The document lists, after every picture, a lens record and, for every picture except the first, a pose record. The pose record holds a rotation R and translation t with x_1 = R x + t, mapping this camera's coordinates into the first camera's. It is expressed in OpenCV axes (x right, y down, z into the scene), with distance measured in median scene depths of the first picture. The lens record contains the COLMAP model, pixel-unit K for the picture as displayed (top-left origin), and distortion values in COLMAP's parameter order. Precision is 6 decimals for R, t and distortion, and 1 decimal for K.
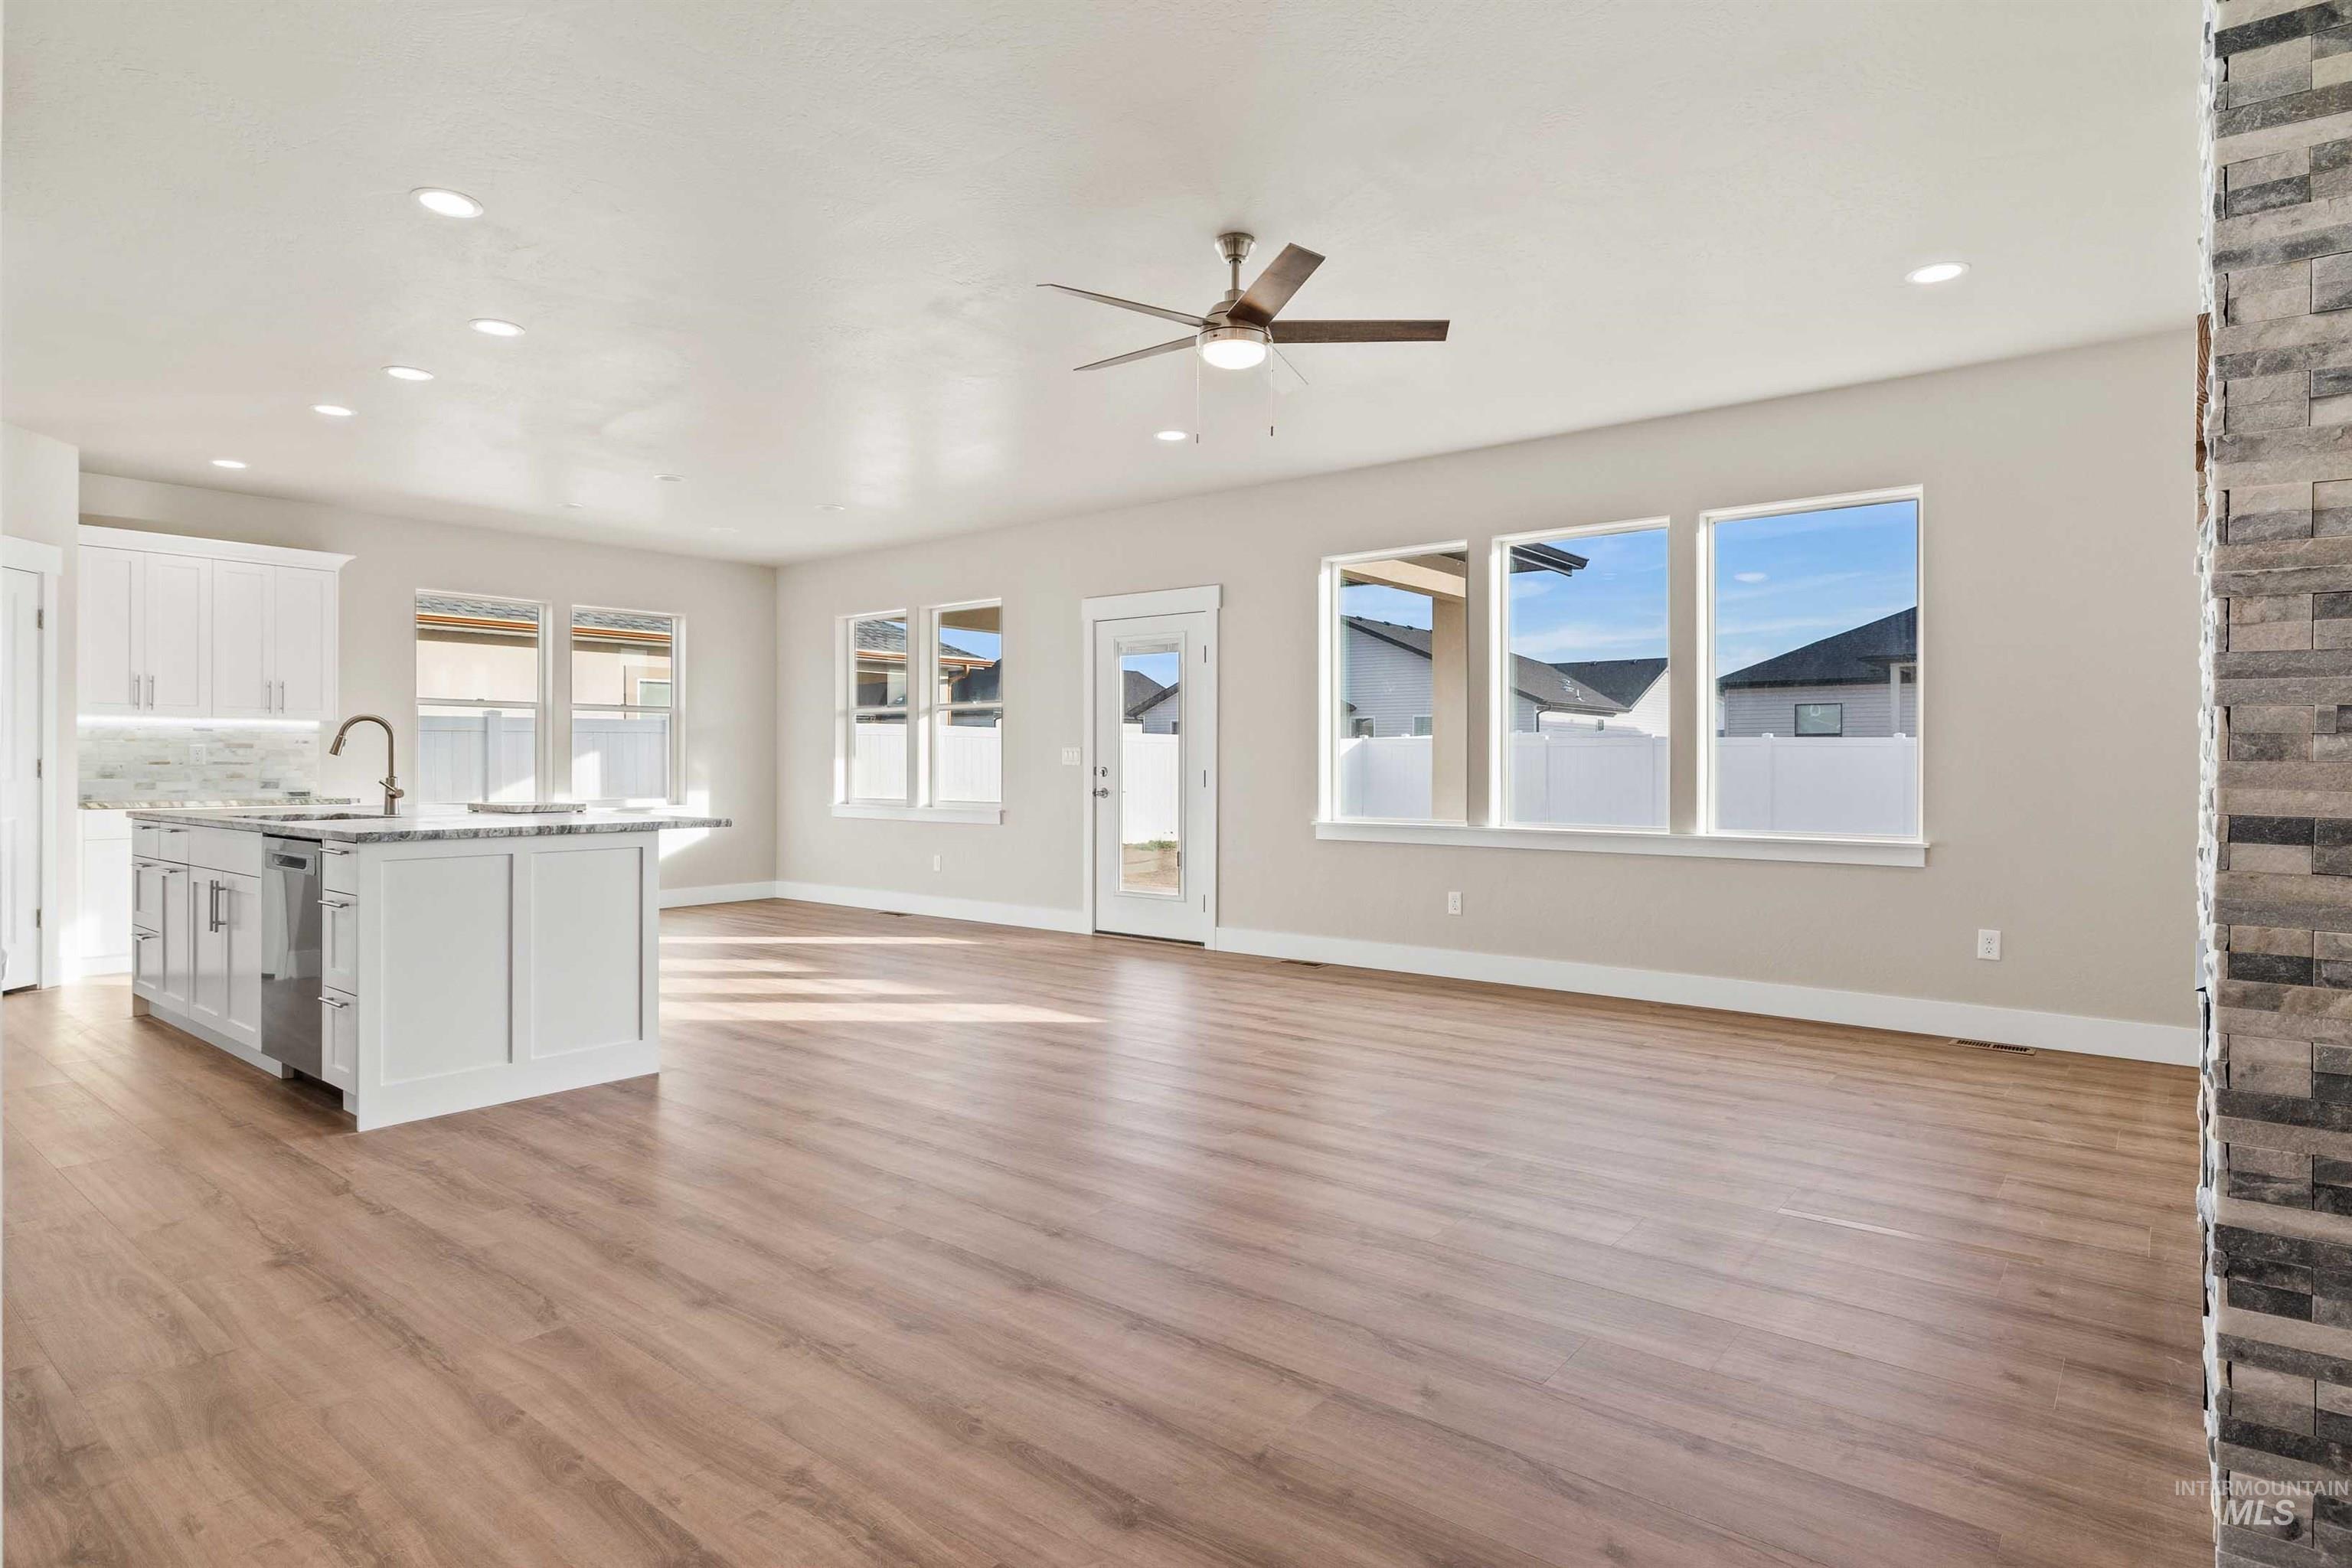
lens RADIAL K [[1242.9, 0, 1173.3], [0, 1242.9, 775.0], [0, 0, 1]] dist [-0.008367, 0.000880]
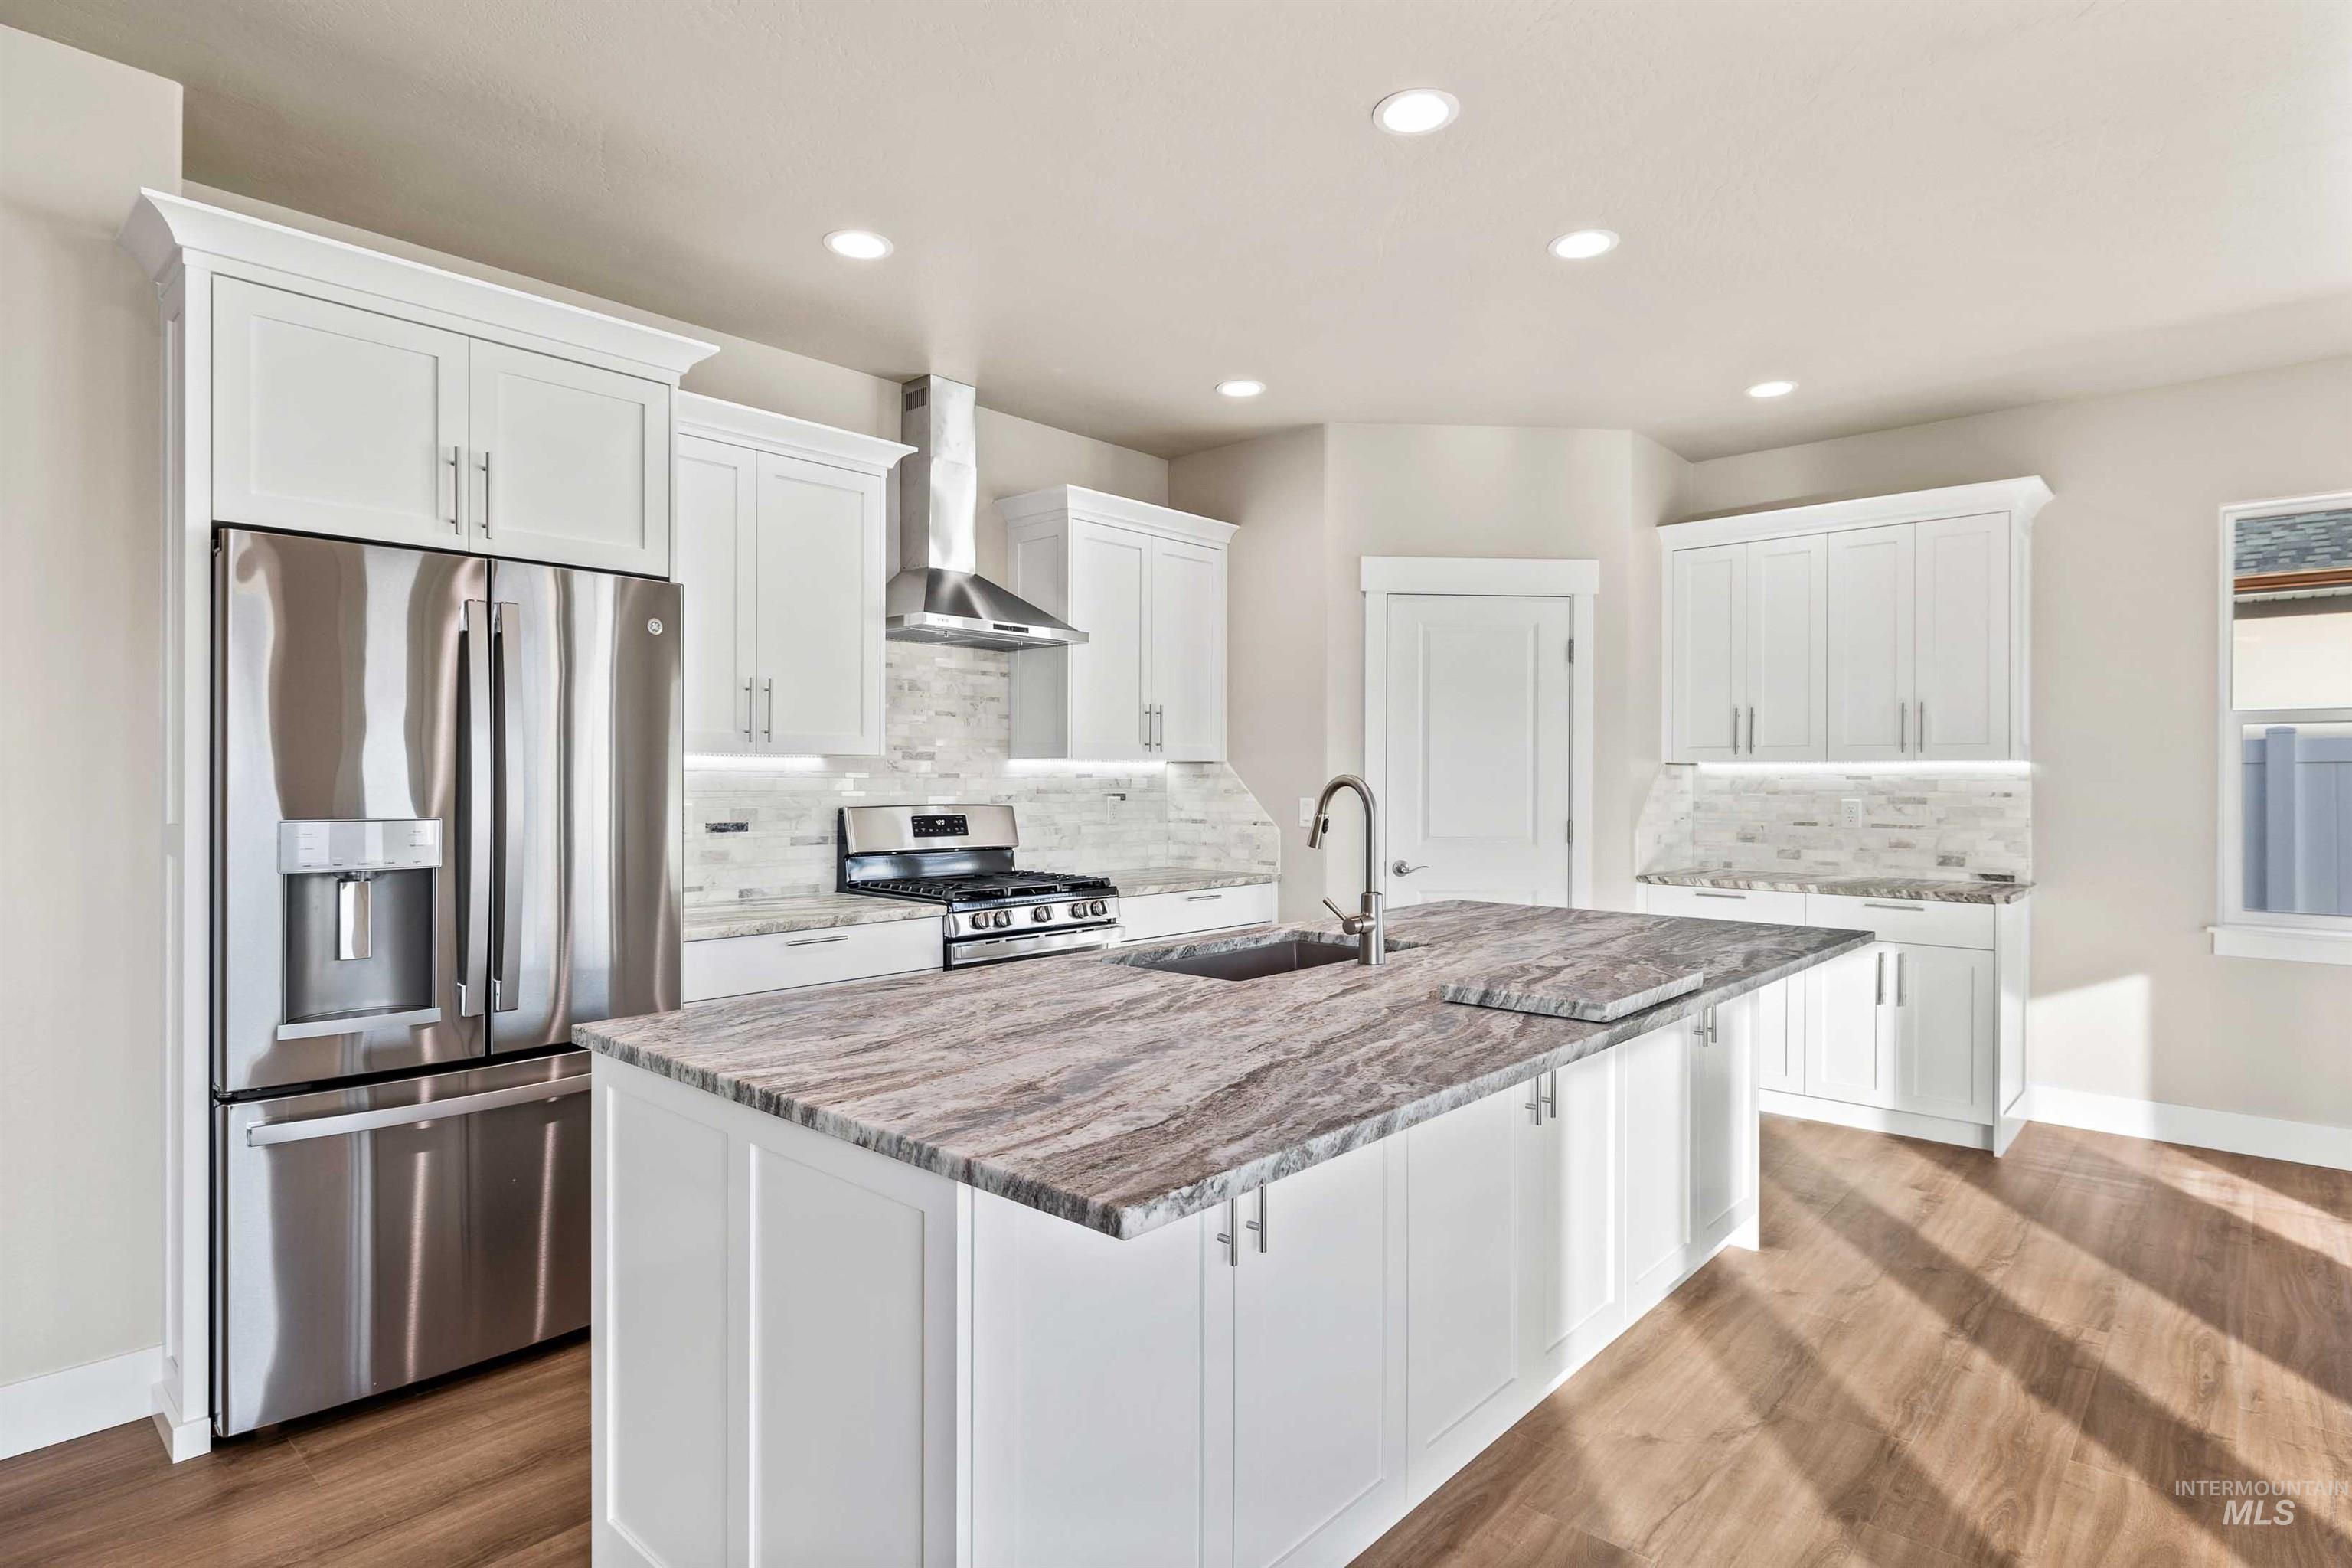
lens RADIAL K [[1224.9, 0, 1180.8], [0, 1224.9, 782.3], [0, 0, 1]] dist [-0.003145, 0.000007]
pose [[-0.045727, -0.000924, -0.998954, -0.157489], [-0.011199, 0.999937, -0.000412, -0.064041], [0.998891, 0.011169, -0.045735, 1.407347]]
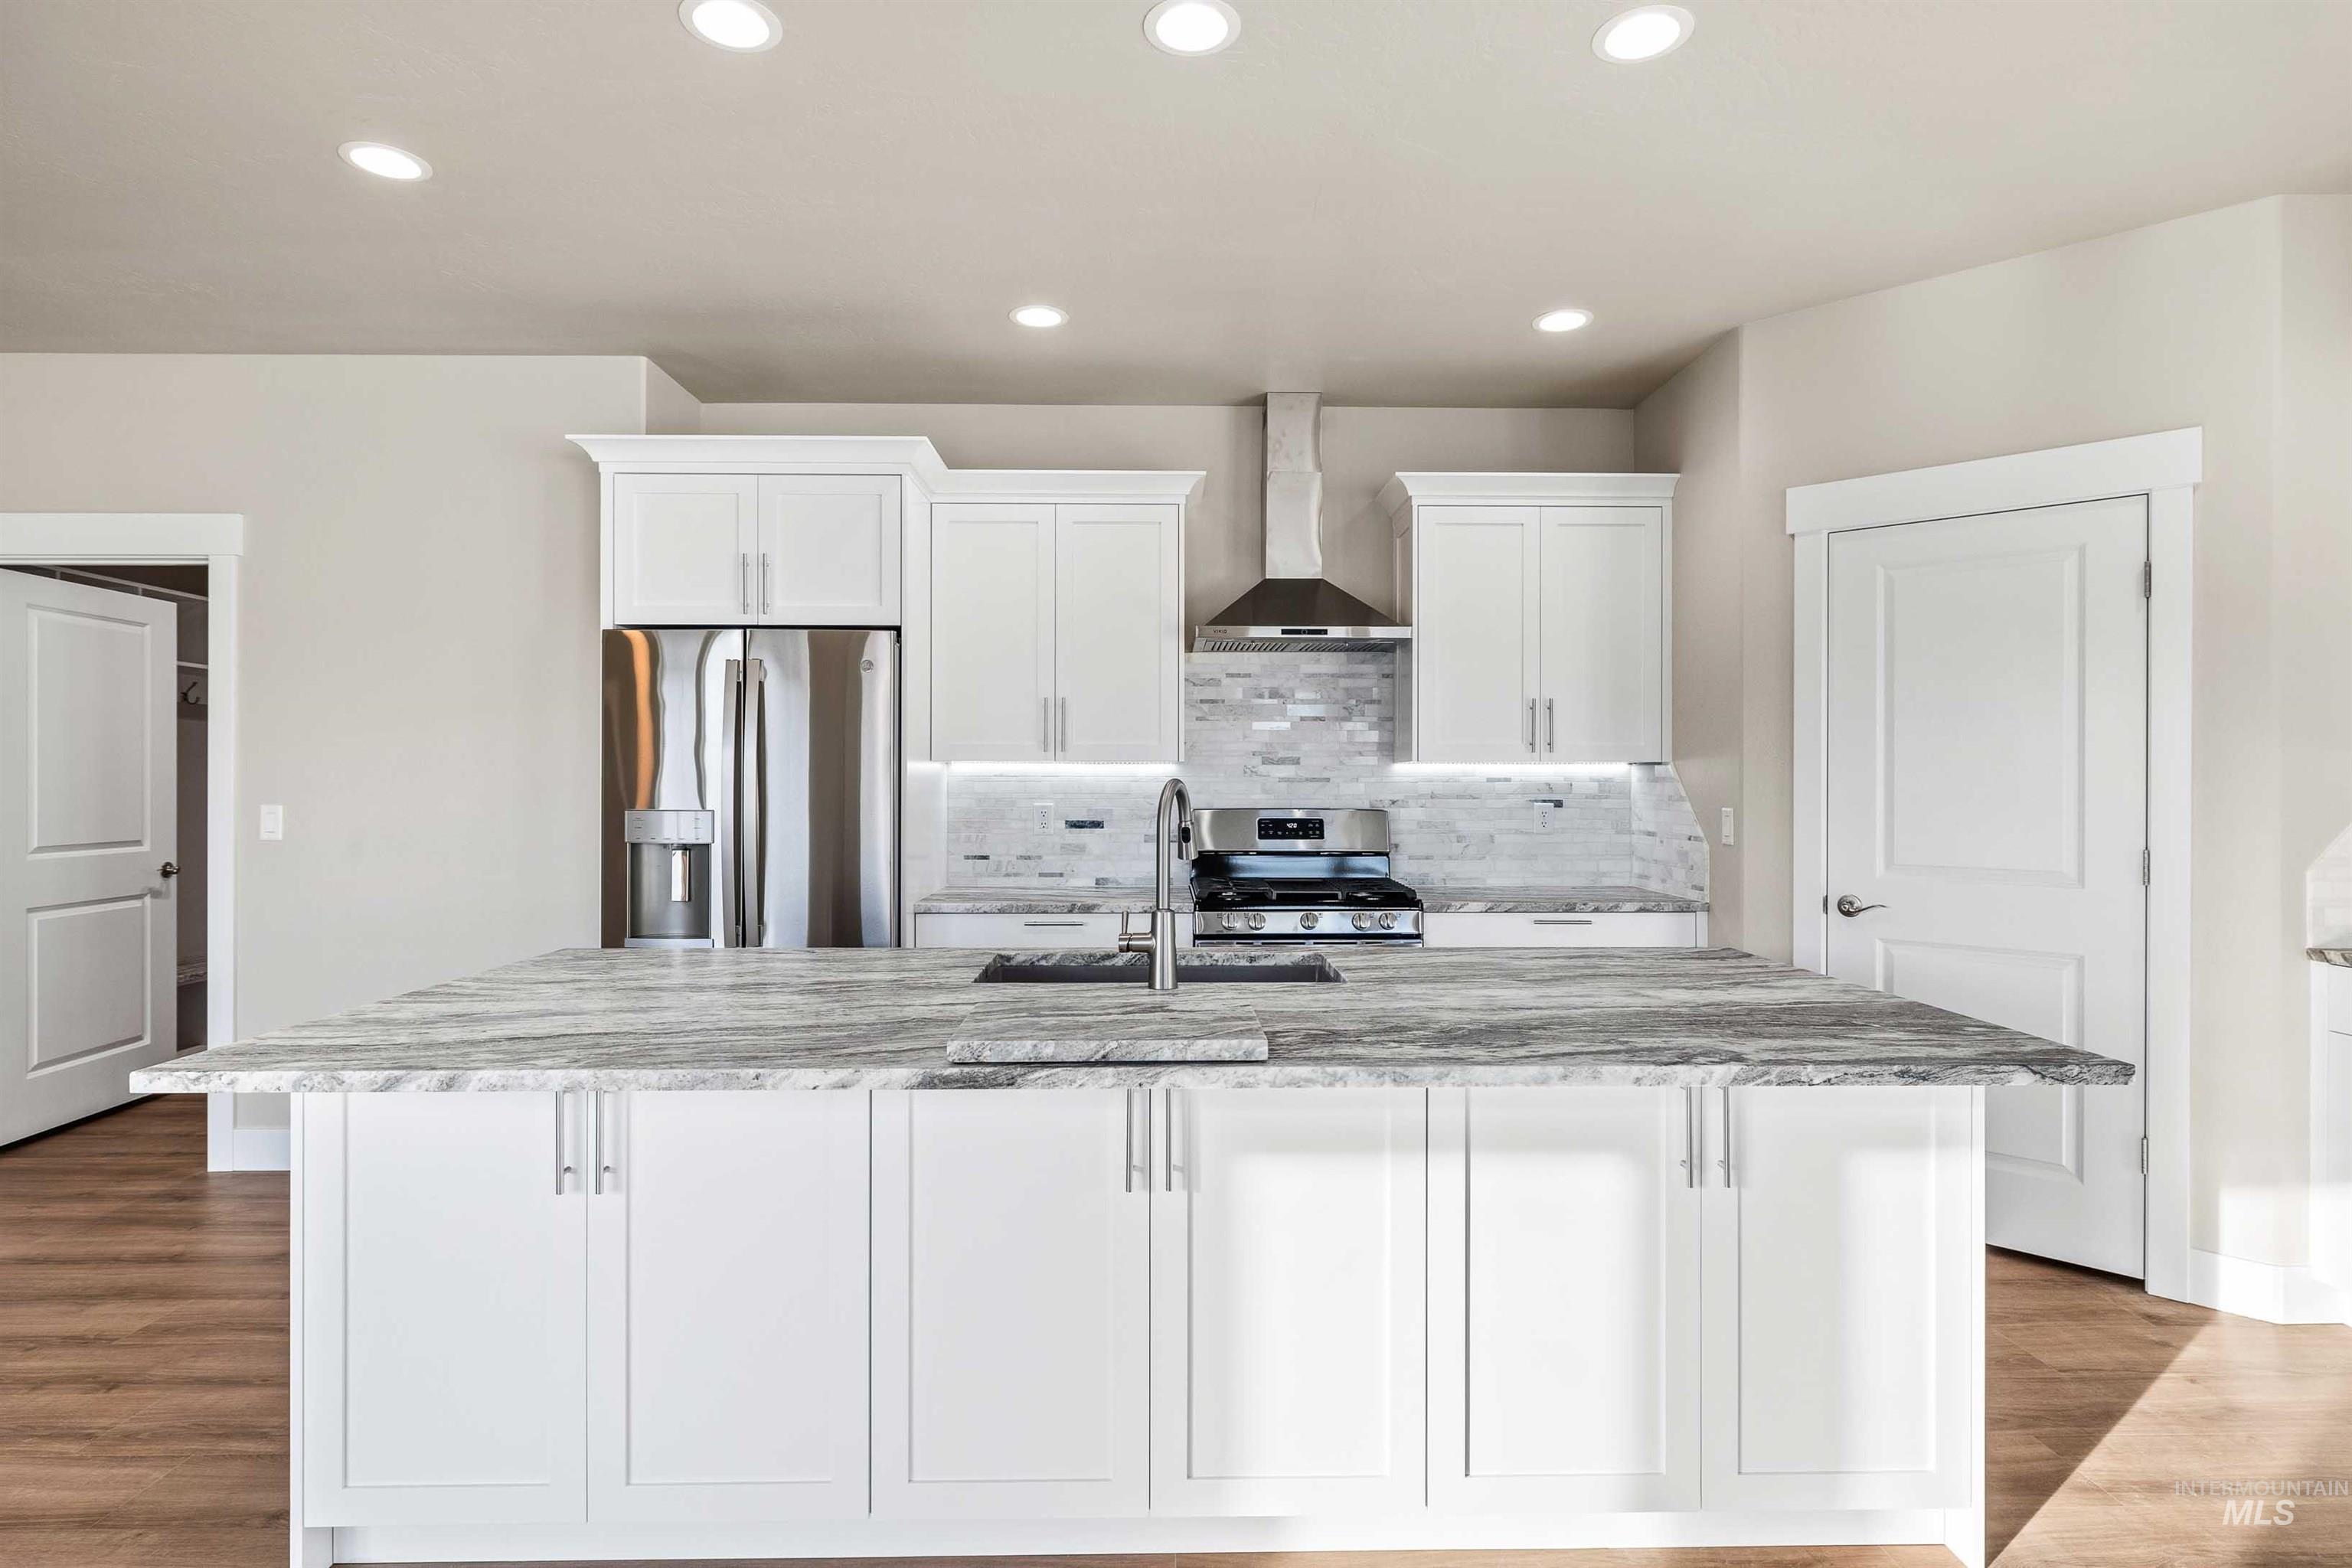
lens RADIAL K [[1224.9, 0, 1178.2], [0, 1224.9, 778.3], [0, 0, 1]] dist [-0.003145, 0.000007]
pose [[-0.760395, -0.005657, -0.649437, -0.493525], [-0.010270, 0.999942, 0.003316, -0.073902], [0.649380, 0.009191, -0.760408, 2.040791]]
